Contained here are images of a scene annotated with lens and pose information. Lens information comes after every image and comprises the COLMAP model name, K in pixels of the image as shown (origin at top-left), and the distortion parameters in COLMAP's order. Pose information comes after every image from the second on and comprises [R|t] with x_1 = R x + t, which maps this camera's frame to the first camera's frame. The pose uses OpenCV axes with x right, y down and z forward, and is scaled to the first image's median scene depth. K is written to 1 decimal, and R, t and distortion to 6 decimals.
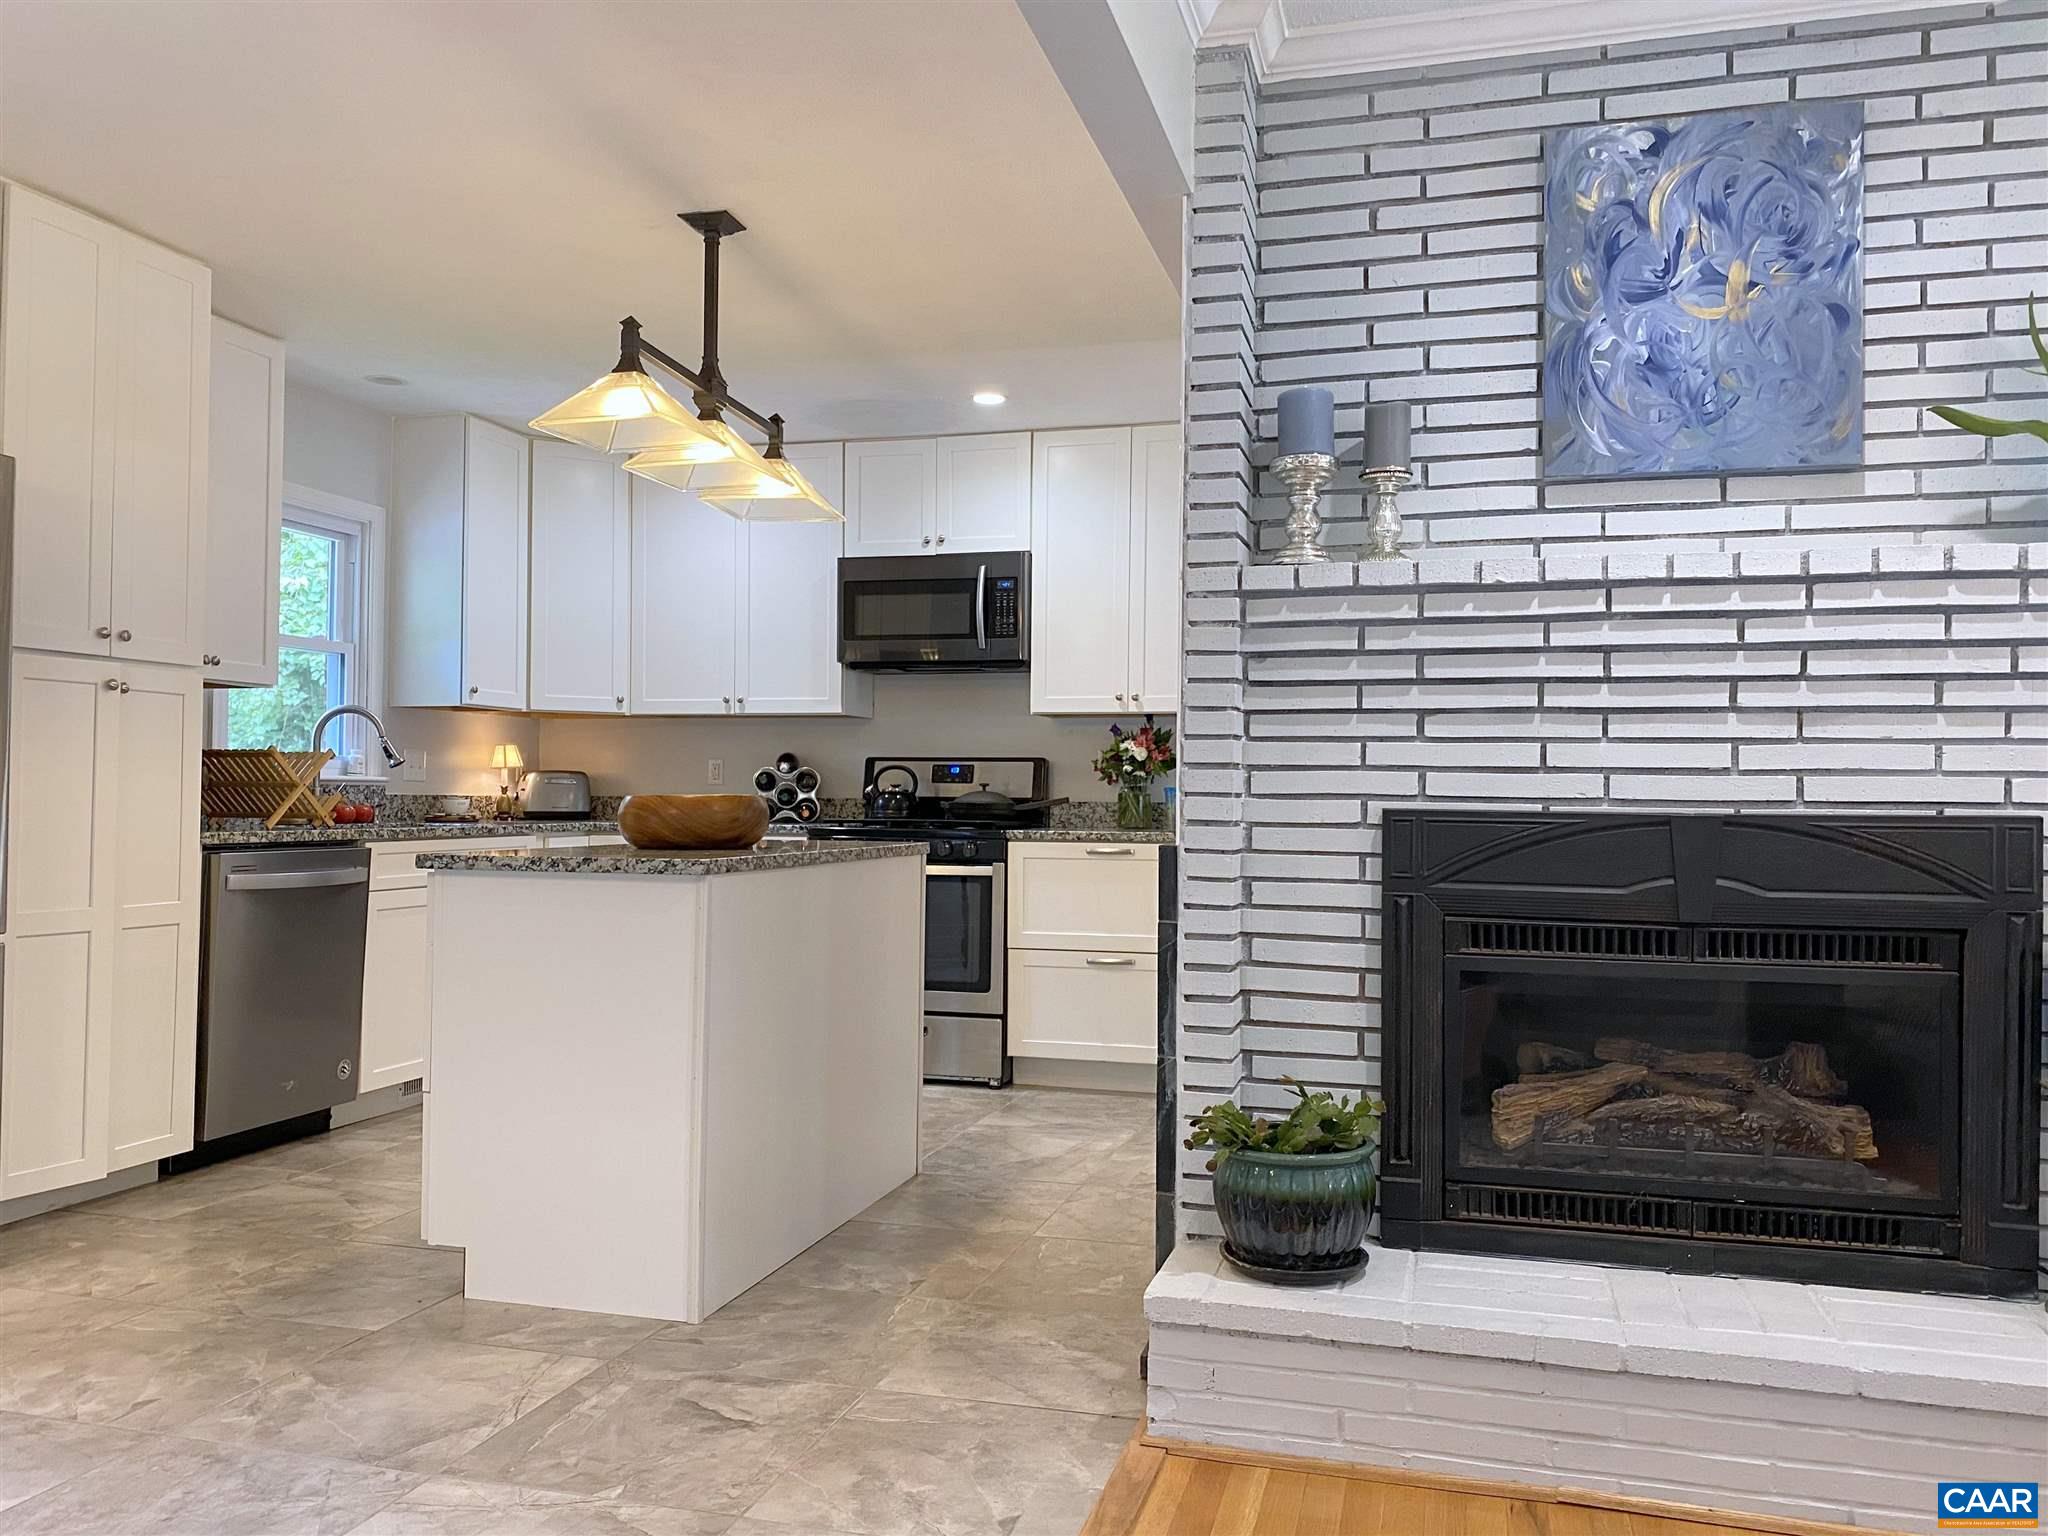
lens RADIAL K [[1569.3, 0, 1040.4], [0, 1569.3, 763.4], [0, 0, 1]] dist [0.023800, -0.025089]
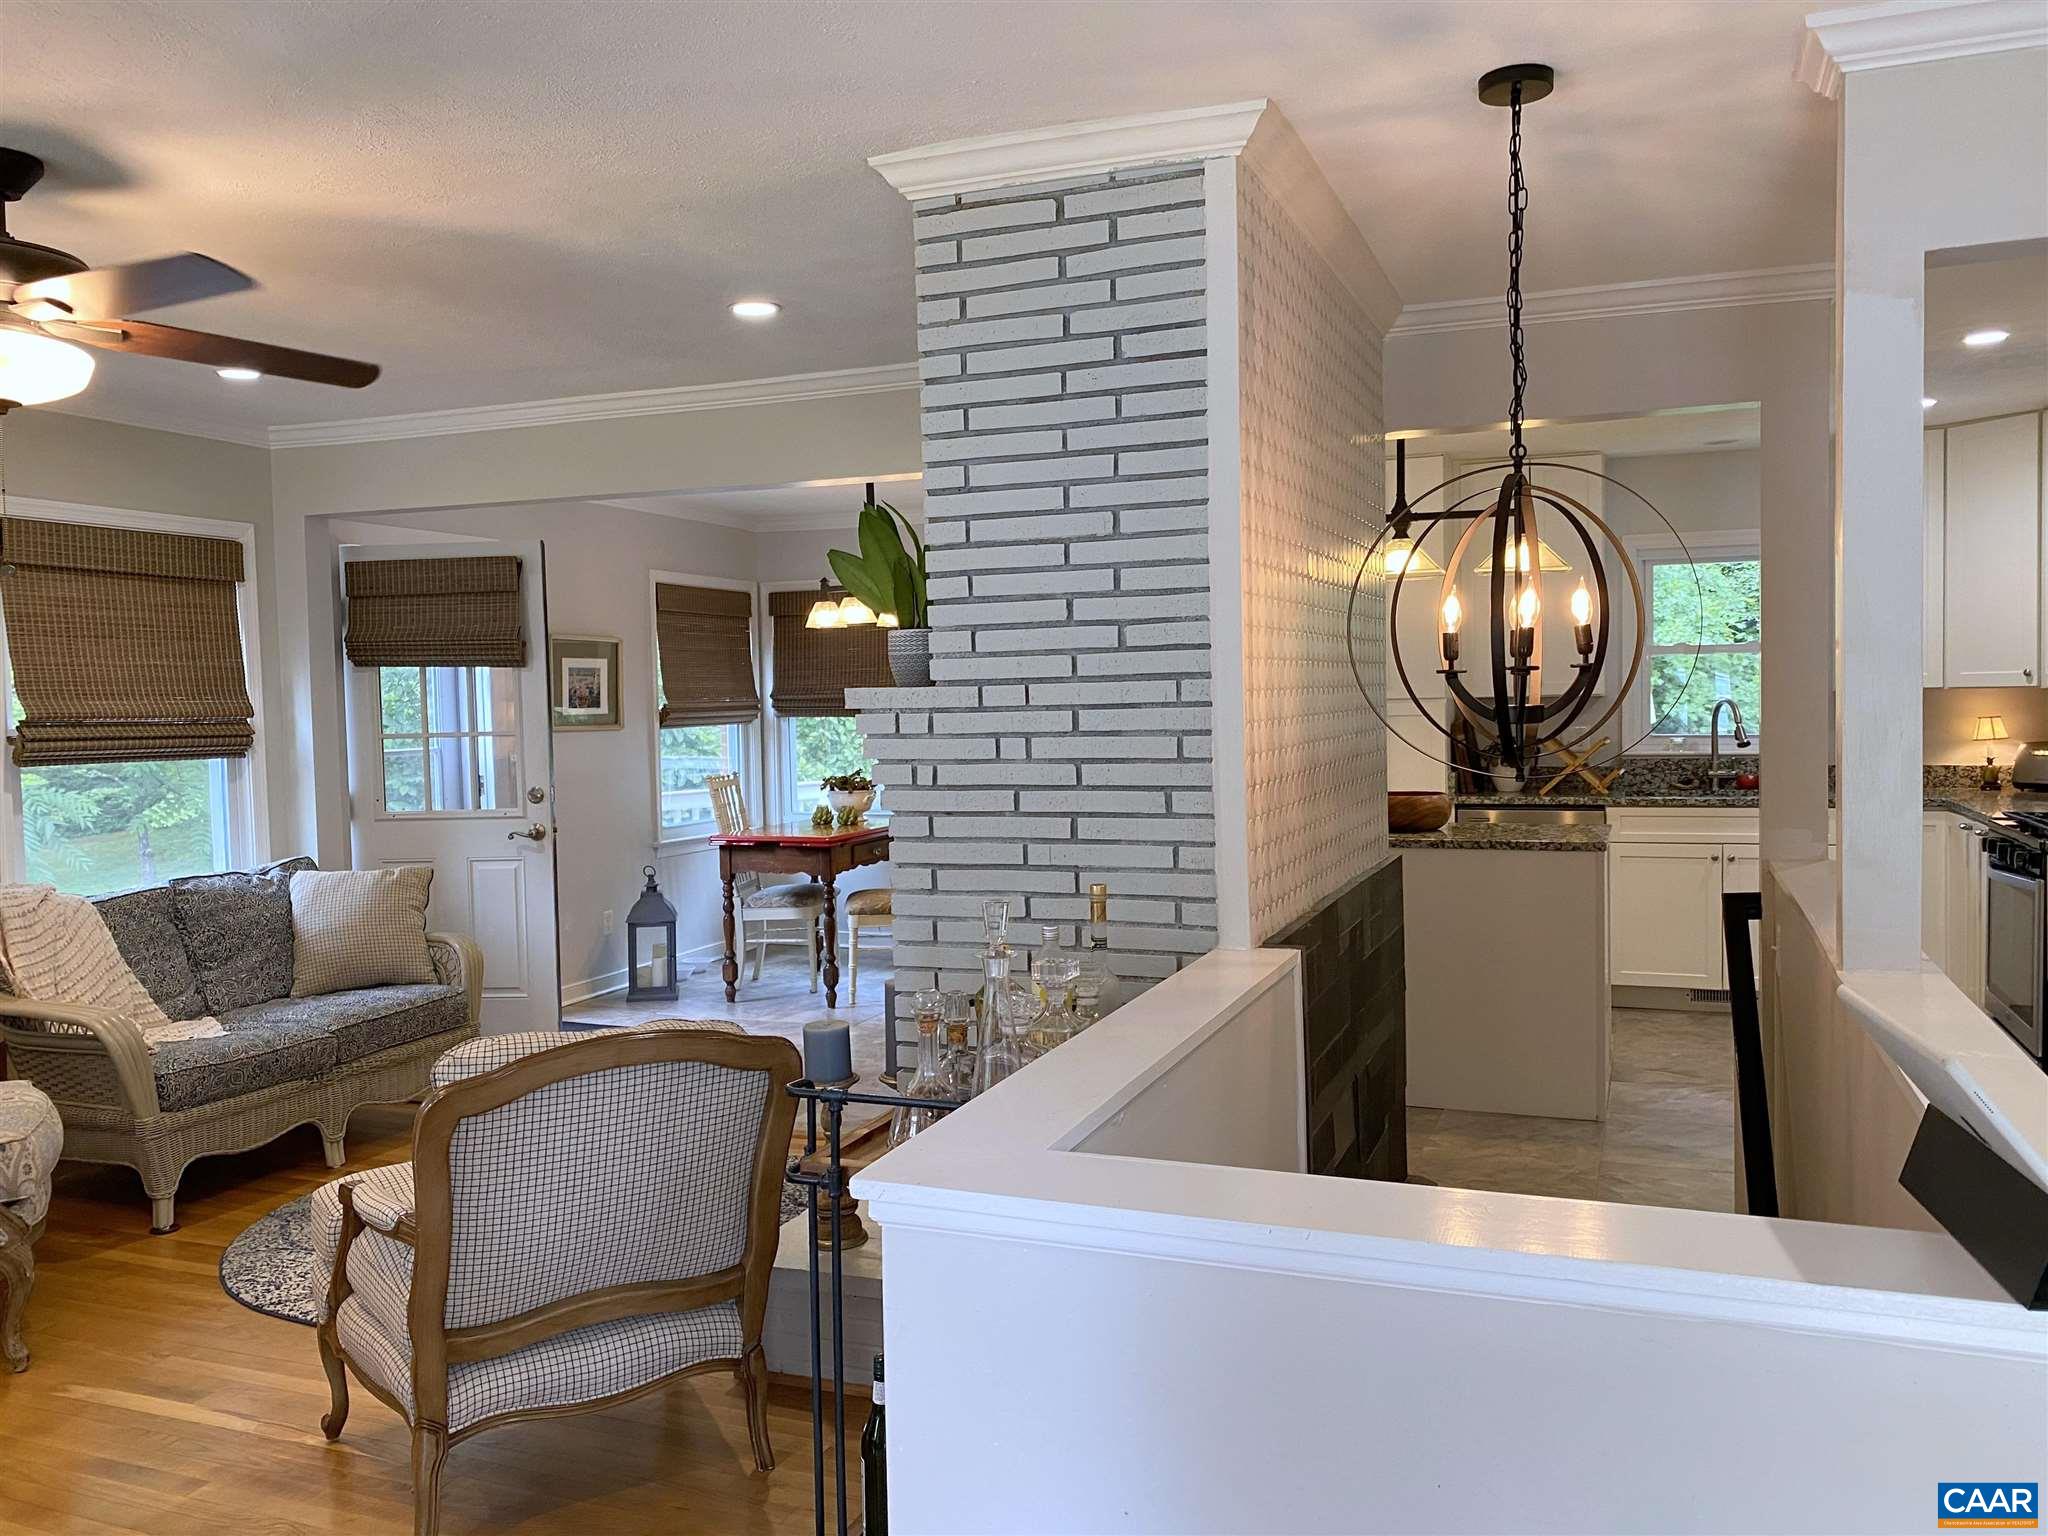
lens RADIAL K [[1569.3, 0, 1011.6], [0, 1569.3, 768.1], [0, 0, 1]] dist [0.023800, -0.025089]
pose [[-0.106049, 0.041615, -0.993490, 0.917989], [0.042089, 0.998416, 0.037329, -0.053492], [0.993470, -0.037857, -0.107633, 0.567210]]
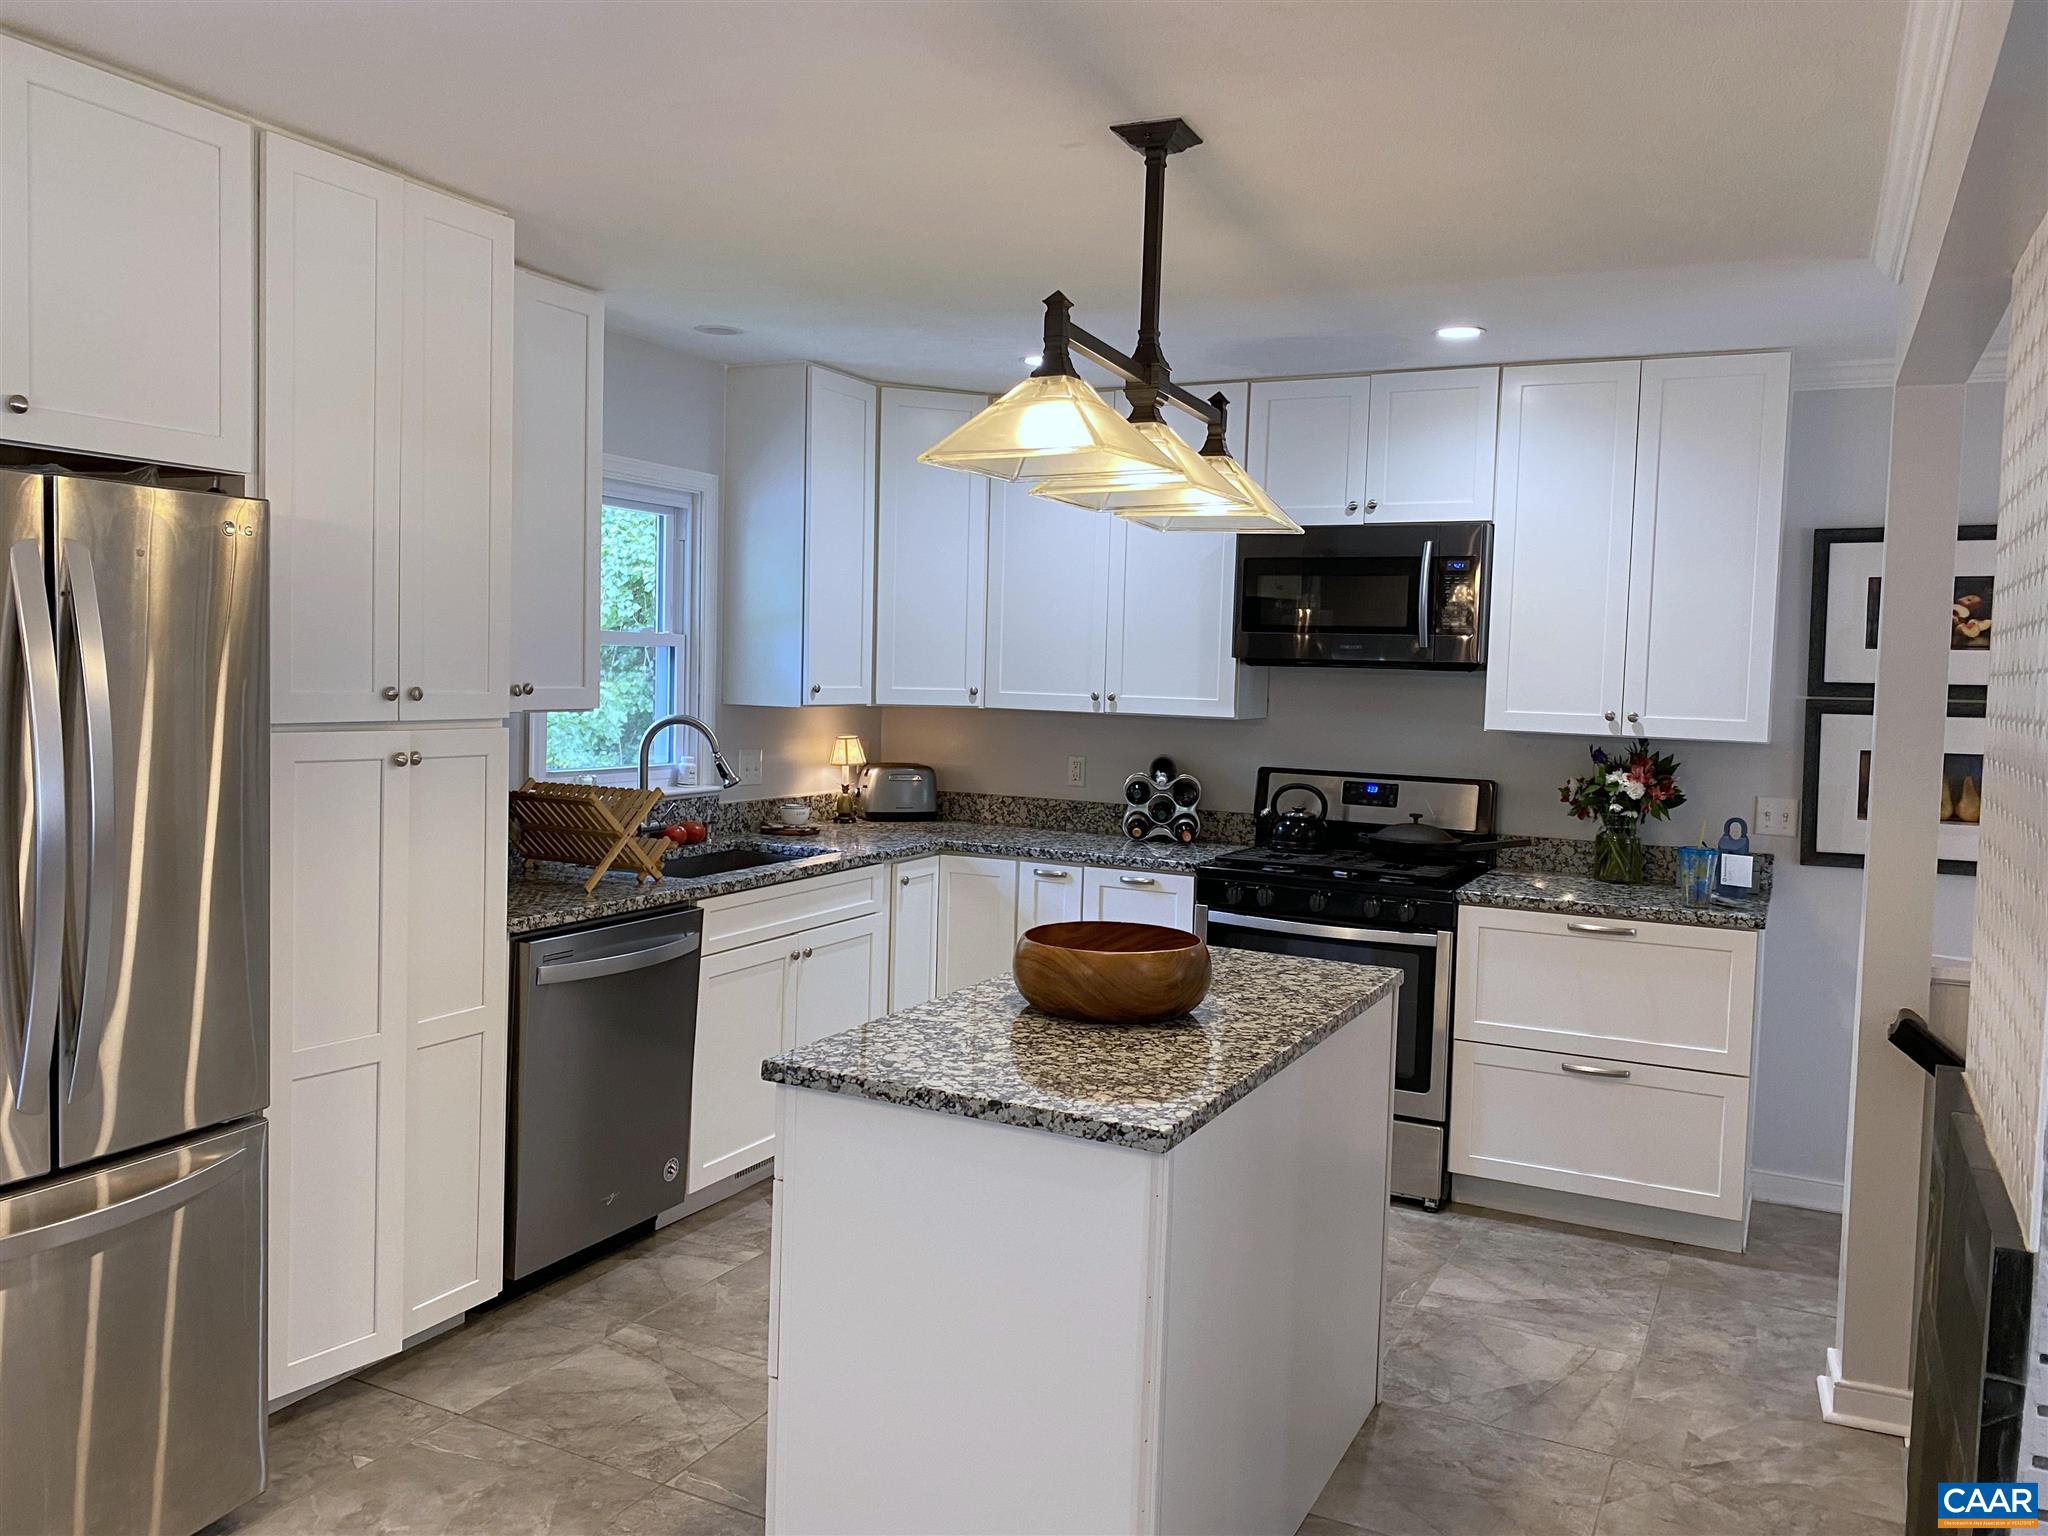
lens RADIAL K [[1569.3, 0, 1013.4], [0, 1569.3, 761.8], [0, 0, 1]] dist [0.023800, -0.025089]
pose [[0.978064, 0.031474, -0.205914, -0.082573], [-0.015250, 0.996685, 0.079912, -0.084505], [0.207746, -0.075019, 0.975302, 0.199843]]
